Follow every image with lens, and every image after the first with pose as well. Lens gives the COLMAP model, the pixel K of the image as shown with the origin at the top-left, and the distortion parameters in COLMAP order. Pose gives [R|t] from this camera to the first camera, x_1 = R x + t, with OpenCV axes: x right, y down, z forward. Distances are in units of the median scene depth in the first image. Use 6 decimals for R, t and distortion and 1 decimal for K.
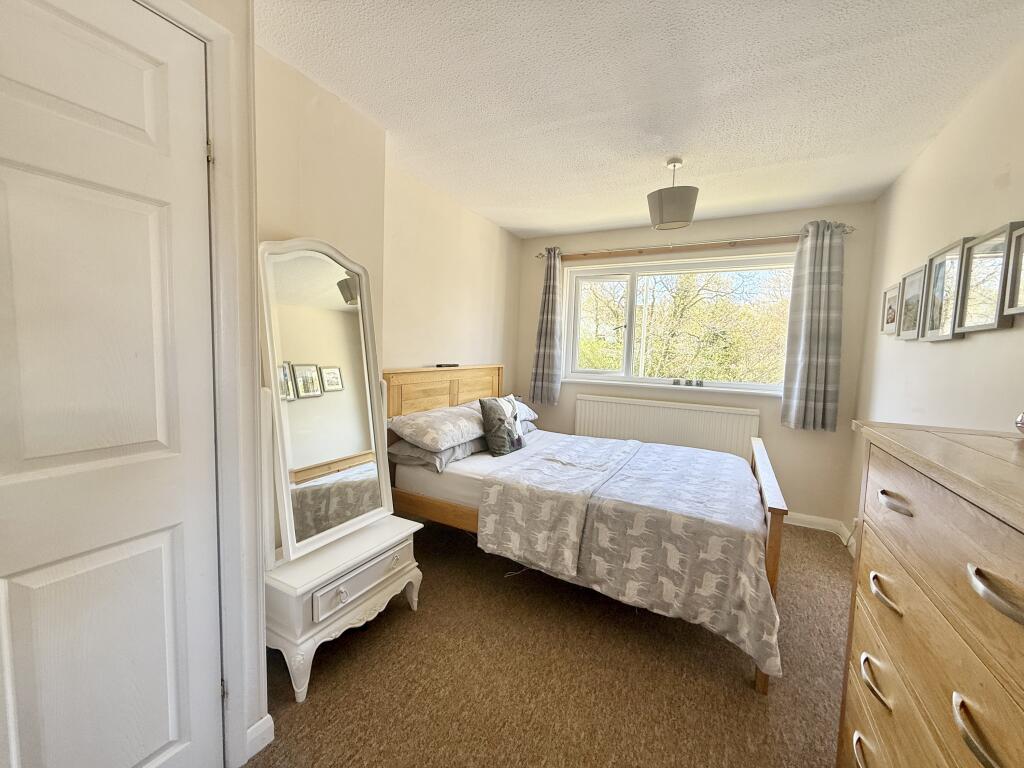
lens RADIAL K [[408.0, 0, 508.3], [0, 408.0, 384.1], [0, 0, 1]] dist [-0.000306, -0.000150]
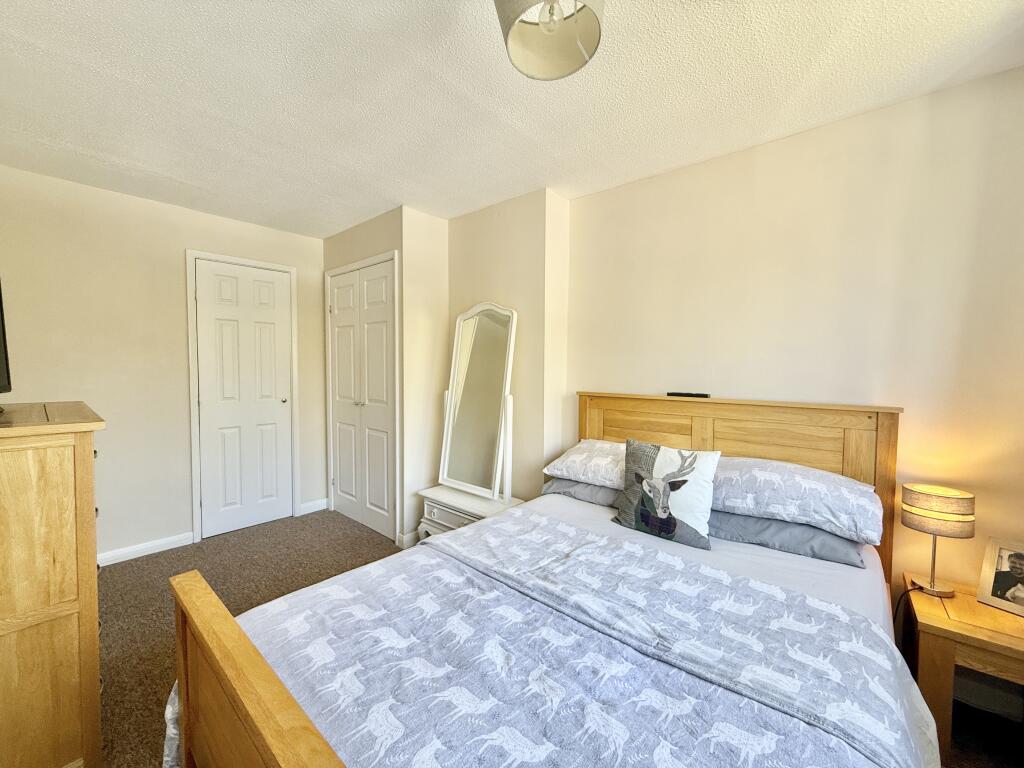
lens RADIAL K [[408.0, 0, 508.3], [0, 408.0, 384.1], [0, 0, 1]] dist [-0.000306, -0.000150]
pose [[-0.218673, 0.008560, -0.975761, 0.671617], [-0.090366, 0.995487, 0.028985, -0.061340], [0.971605, 0.094514, -0.216912, 0.911249]]
